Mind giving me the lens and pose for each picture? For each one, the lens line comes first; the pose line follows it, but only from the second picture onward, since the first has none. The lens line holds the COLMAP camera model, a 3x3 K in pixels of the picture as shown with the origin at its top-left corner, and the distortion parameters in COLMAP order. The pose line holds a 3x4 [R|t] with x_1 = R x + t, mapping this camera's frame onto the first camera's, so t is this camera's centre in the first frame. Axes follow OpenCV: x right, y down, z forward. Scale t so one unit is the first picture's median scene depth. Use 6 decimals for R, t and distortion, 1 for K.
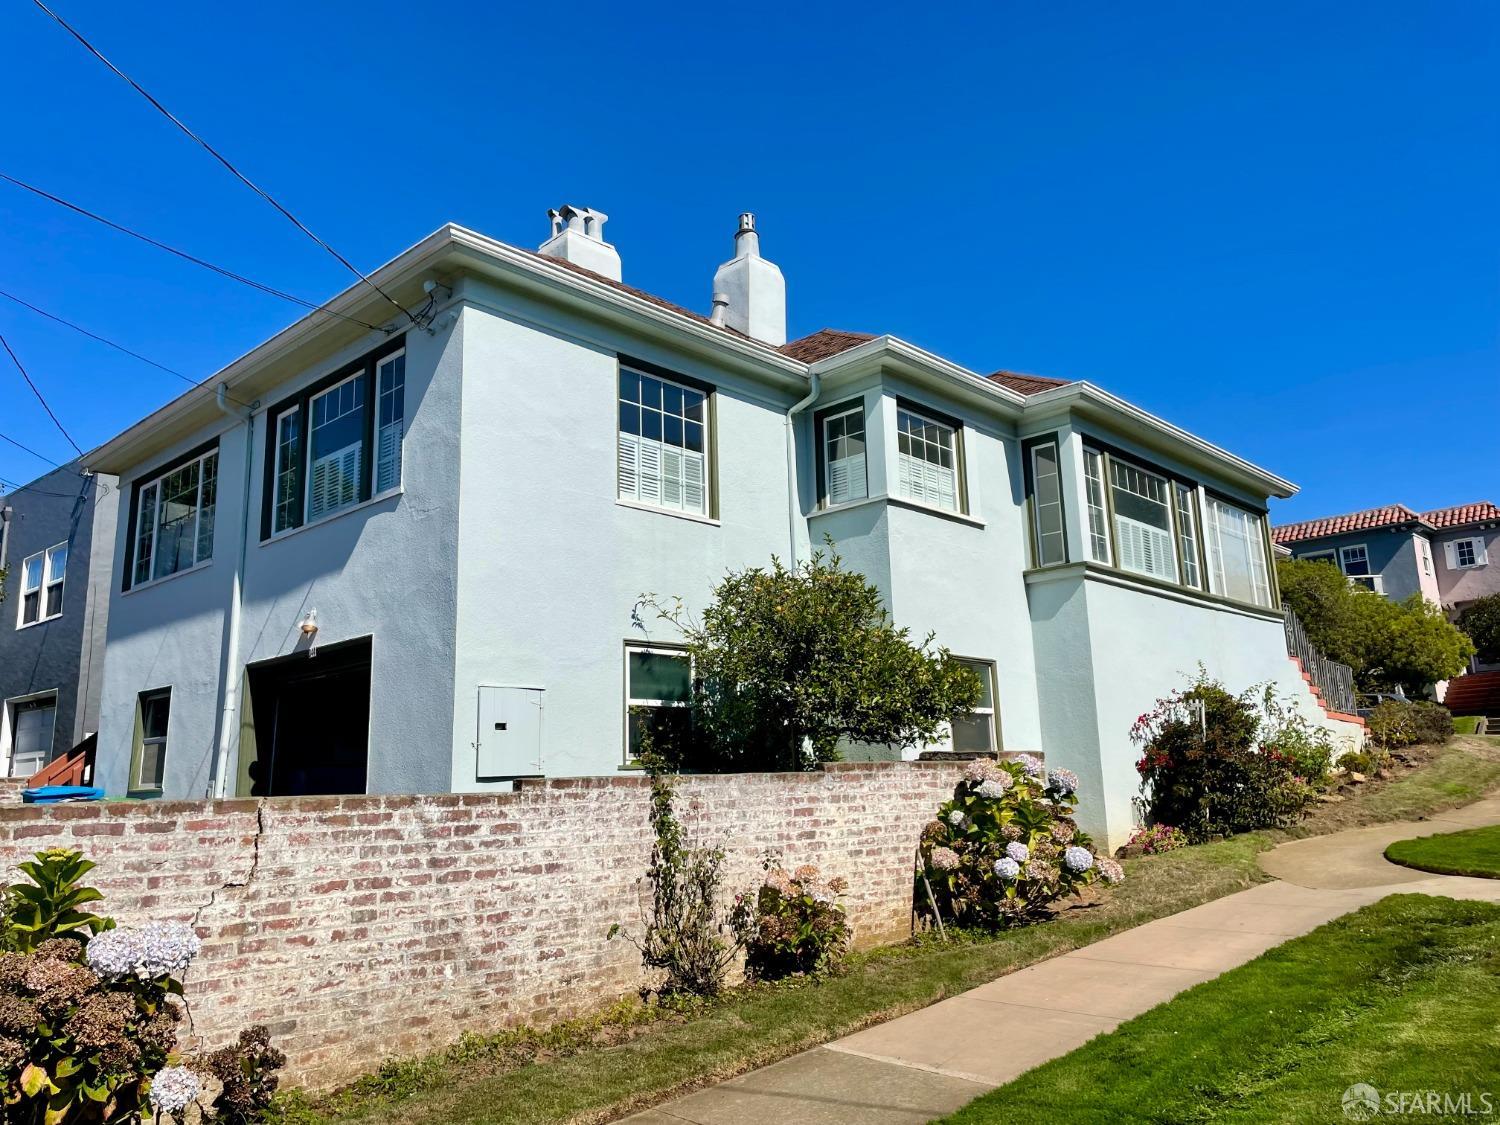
lens RADIAL K [[1128.9, 0, 752.0], [0, 1128.9, 563.2], [0, 0, 1]] dist [0.088593, -0.082299]
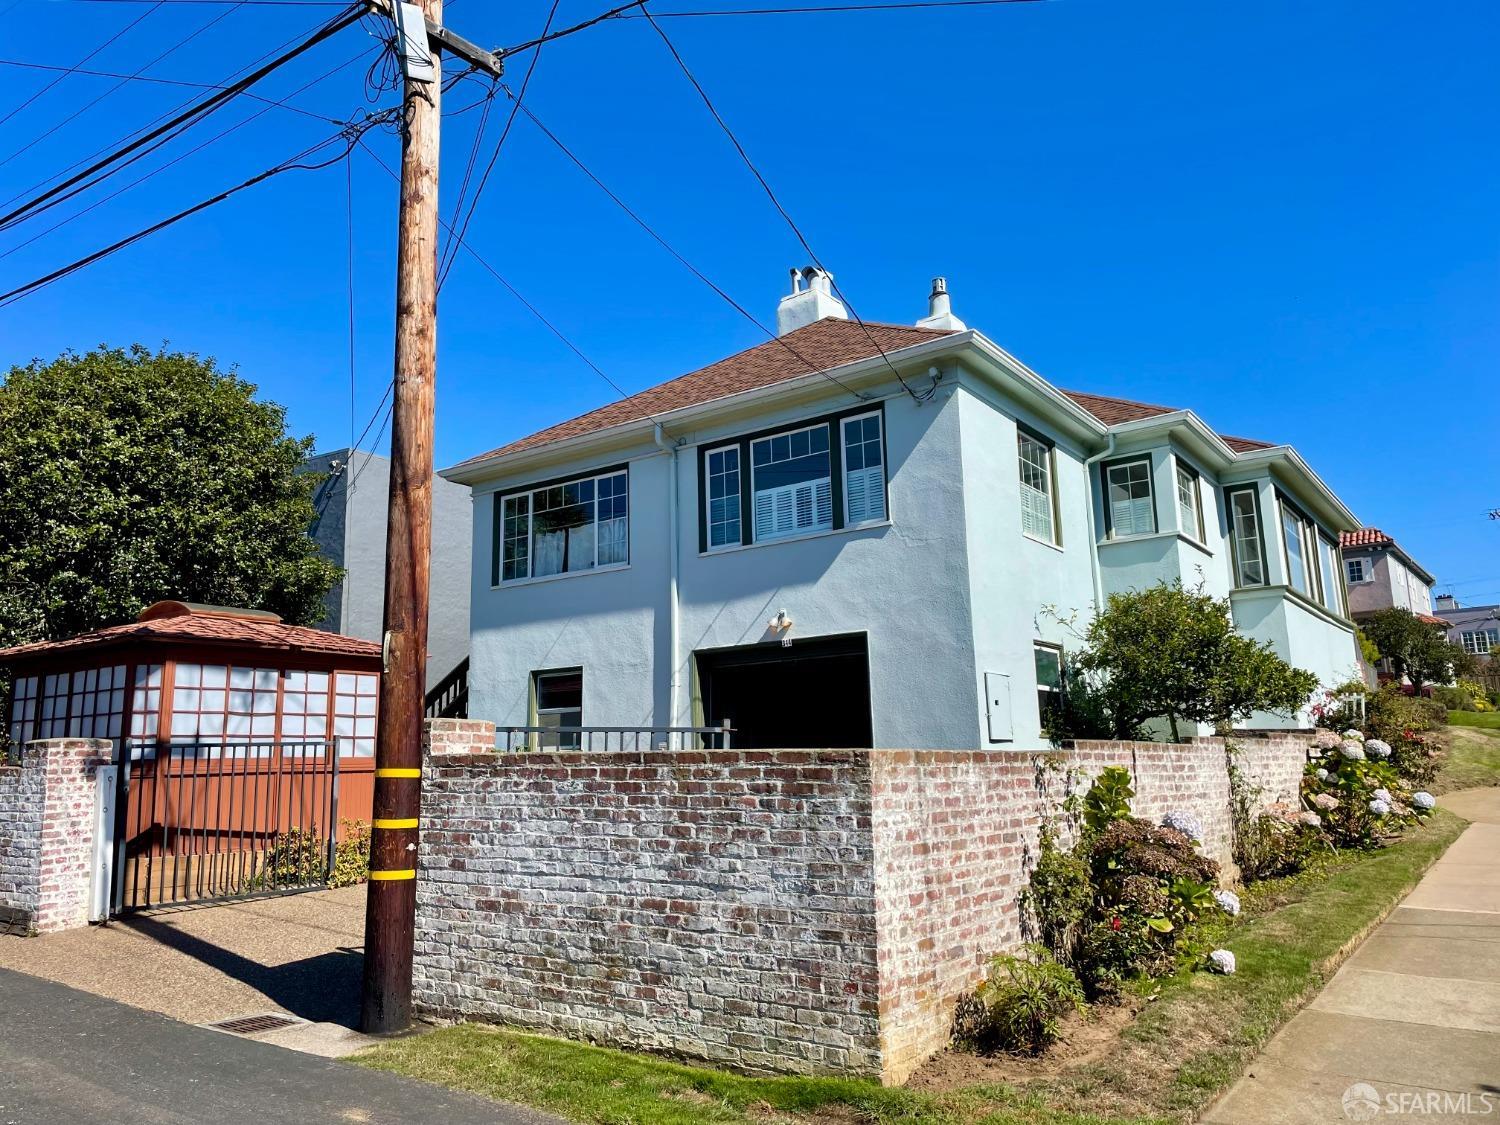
lens RADIAL K [[1128.9, 0, 744.4], [0, 1128.9, 563.5], [0, 0, 1]] dist [0.088593, -0.082299]
pose [[0.990329, 0.029964, 0.135465, -0.547009], [-0.031084, 0.999498, 0.006161, -0.016344], [-0.135213, -0.010313, 0.990763, -0.229982]]
